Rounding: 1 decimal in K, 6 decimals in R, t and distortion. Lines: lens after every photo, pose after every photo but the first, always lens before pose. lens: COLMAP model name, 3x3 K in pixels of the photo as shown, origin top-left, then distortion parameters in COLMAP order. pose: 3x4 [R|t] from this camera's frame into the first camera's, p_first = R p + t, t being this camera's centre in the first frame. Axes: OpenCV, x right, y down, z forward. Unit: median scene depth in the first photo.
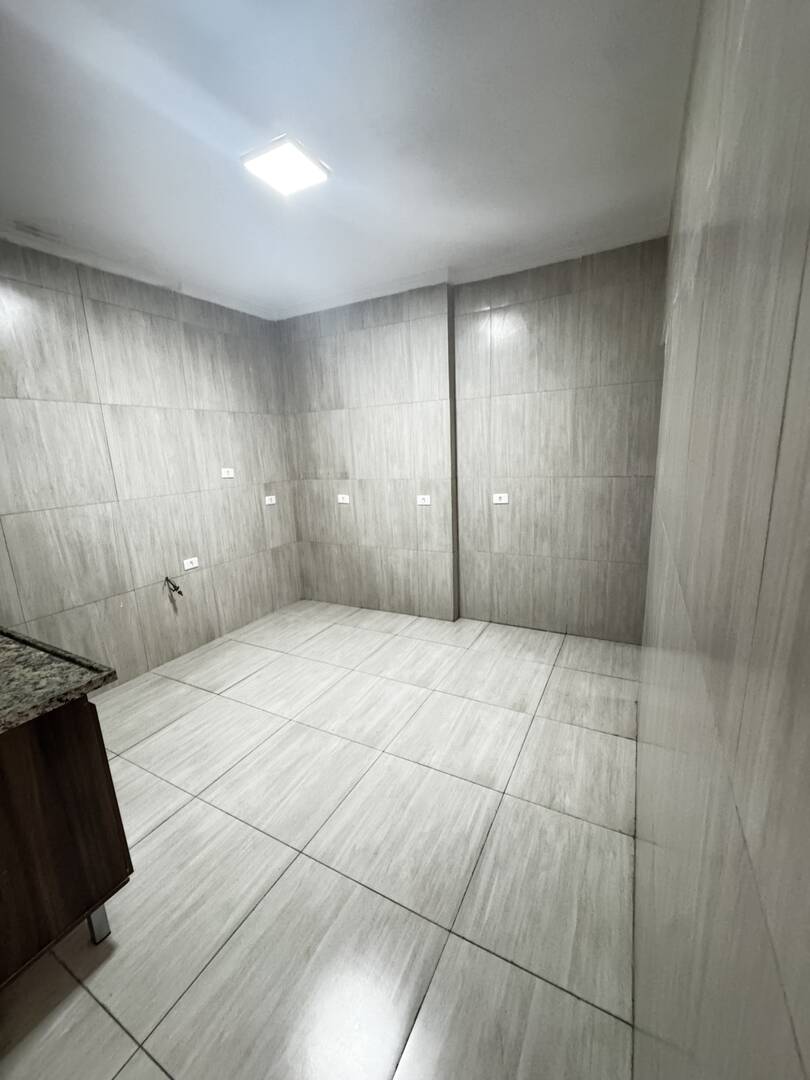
lens RADIAL K [[430.0, 0, 405.0], [0, 430.0, 540.0], [0, 0, 1]] dist [-0.002179, -0.000072]
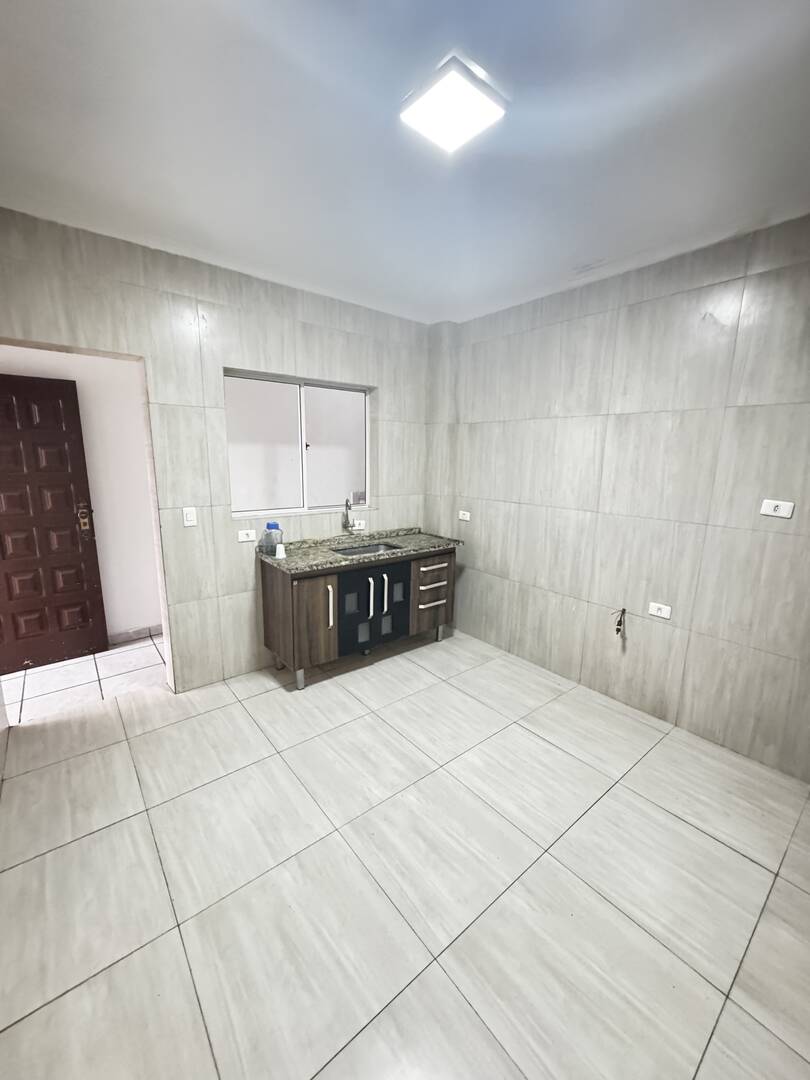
lens RADIAL K [[430.0, 0, 405.0], [0, 430.0, 540.0], [0, 0, 1]] dist [-0.002179, -0.000072]
pose [[-0.386353, 0.212374, -0.897568, 0.411949], [-0.193651, 0.932764, 0.304058, -0.248532], [0.901793, 0.291289, -0.319249, 0.941116]]
